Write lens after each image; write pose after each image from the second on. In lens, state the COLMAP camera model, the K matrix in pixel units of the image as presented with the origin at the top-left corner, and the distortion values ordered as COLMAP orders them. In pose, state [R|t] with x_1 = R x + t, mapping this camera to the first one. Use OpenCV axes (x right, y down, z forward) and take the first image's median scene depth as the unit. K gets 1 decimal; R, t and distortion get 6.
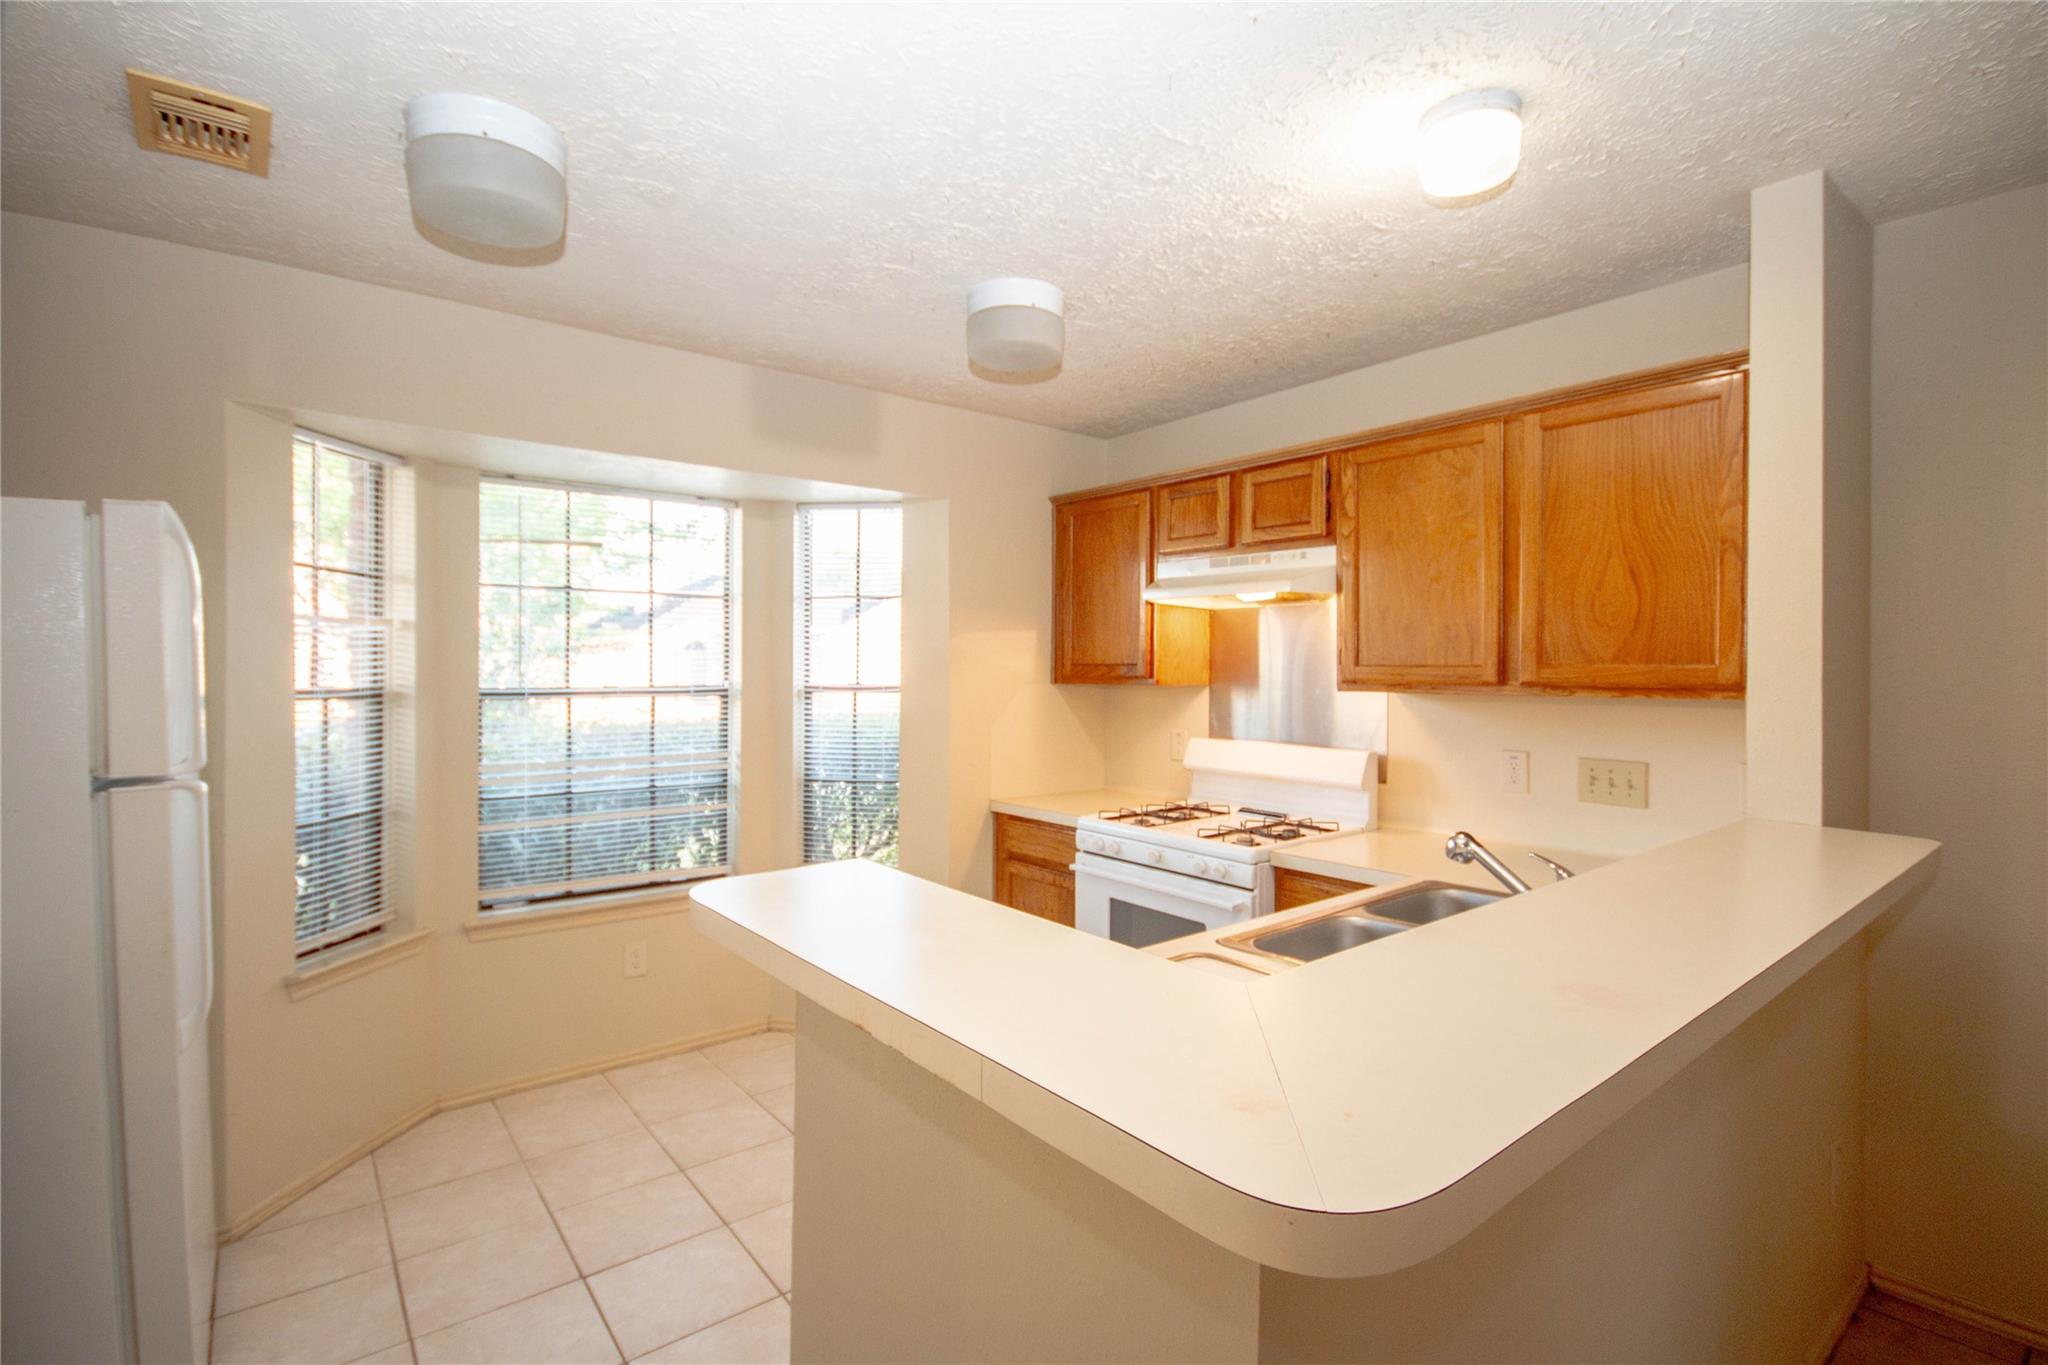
lens RADIAL K [[958.7, 0, 1035.1], [0, 958.7, 686.4], [0, 0, 1]] dist [0.002390, 0.000179]
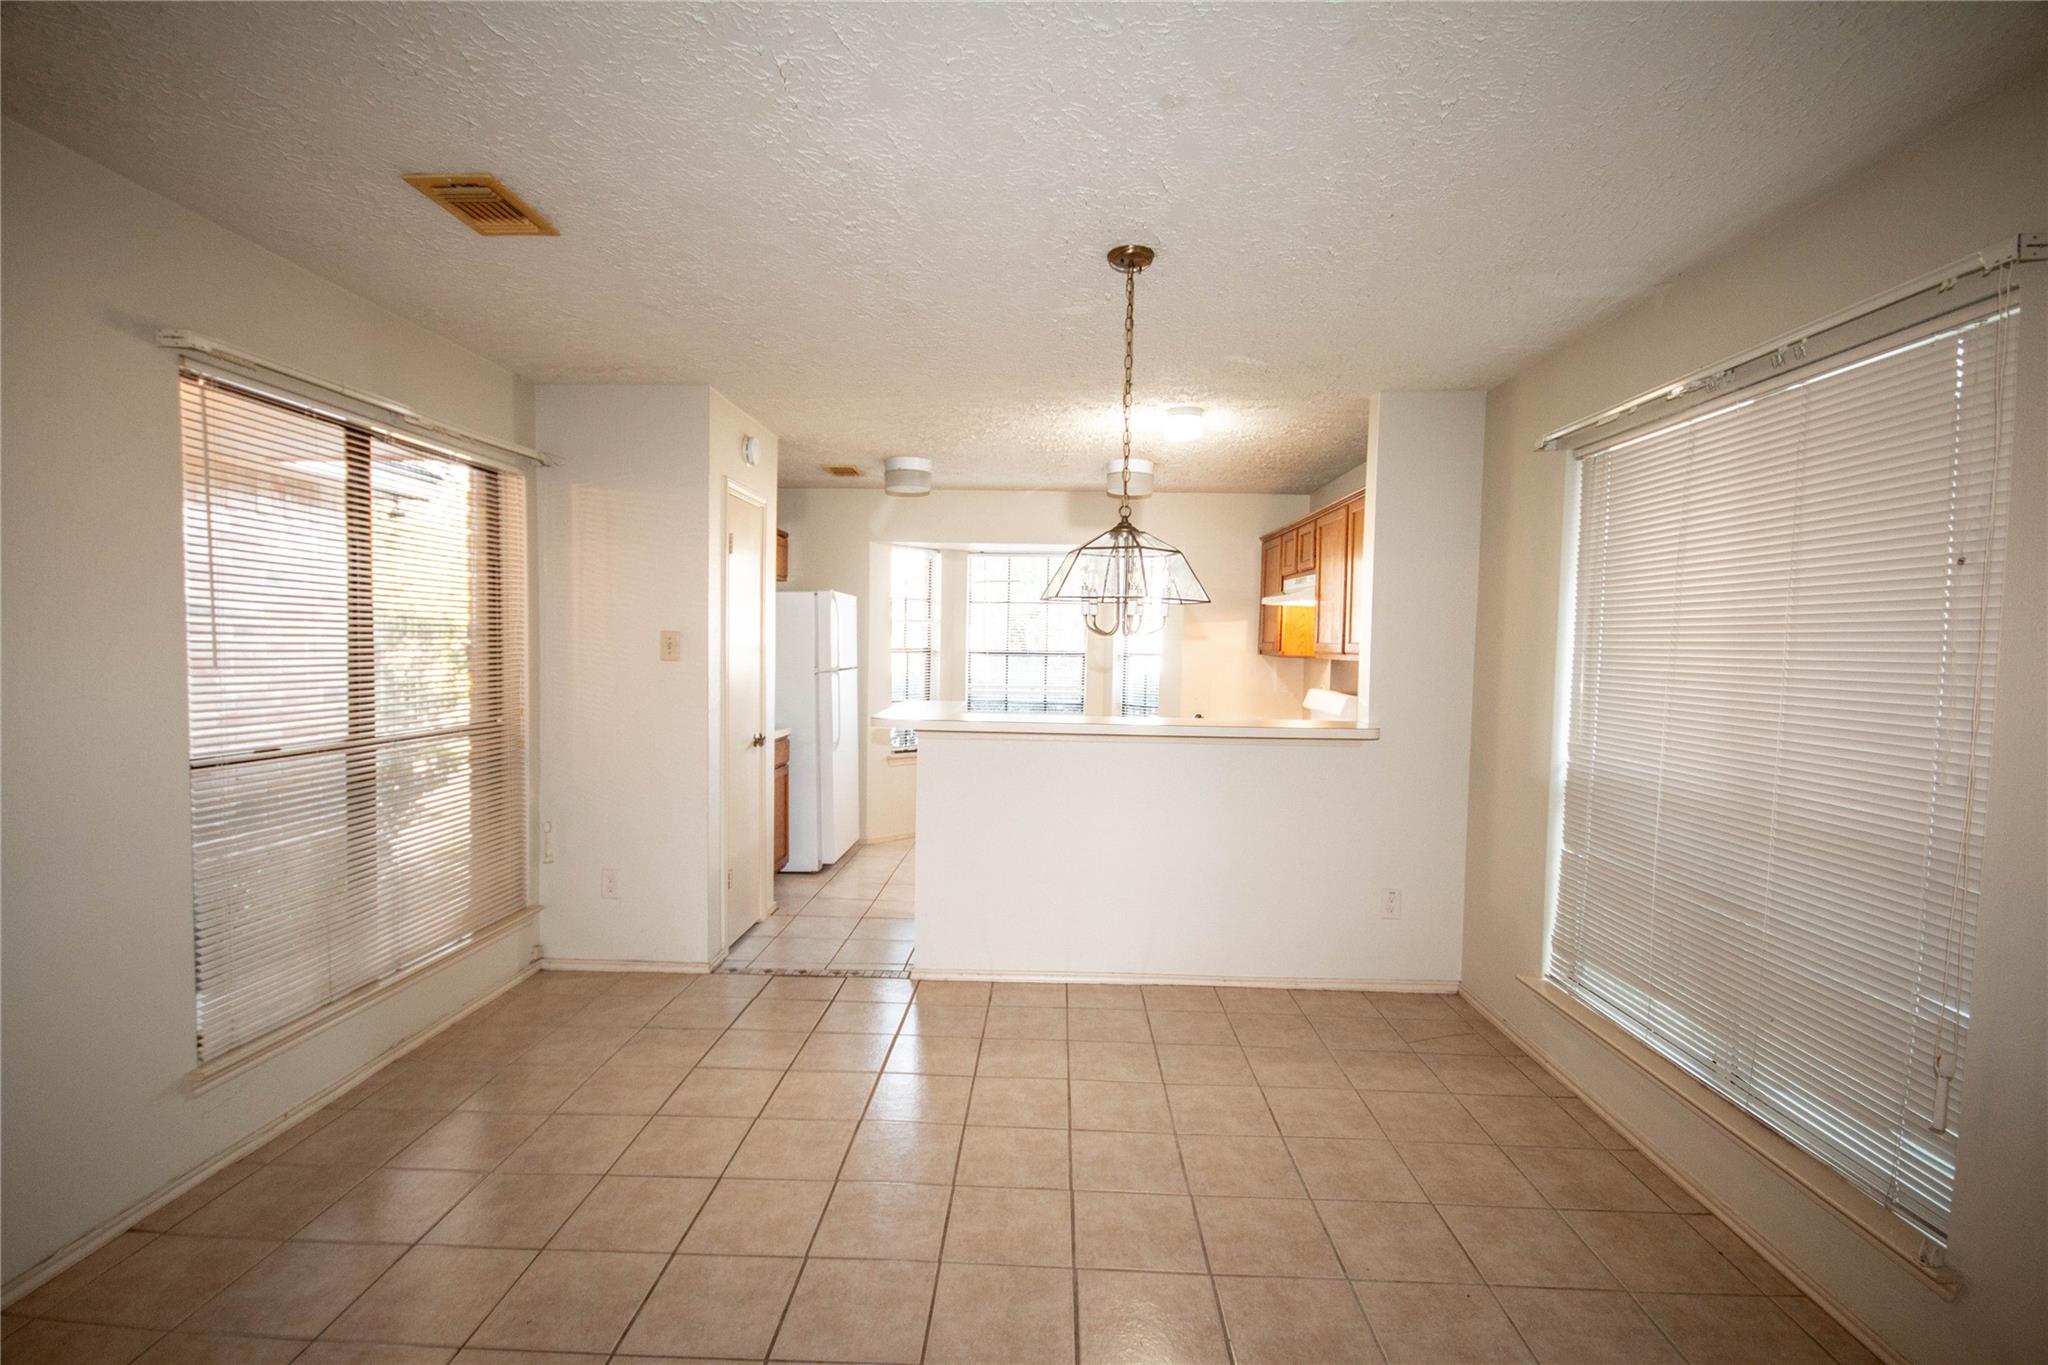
lens RADIAL K [[958.7, 0, 1014.6], [0, 958.7, 687.4], [0, 0, 1]] dist [0.002390, 0.000179]
pose [[0.737395, 0.047633, -0.673781, 0.994229], [-0.026125, 0.998775, 0.042016, -0.005877], [0.674957, -0.013380, 0.737736, -0.562397]]
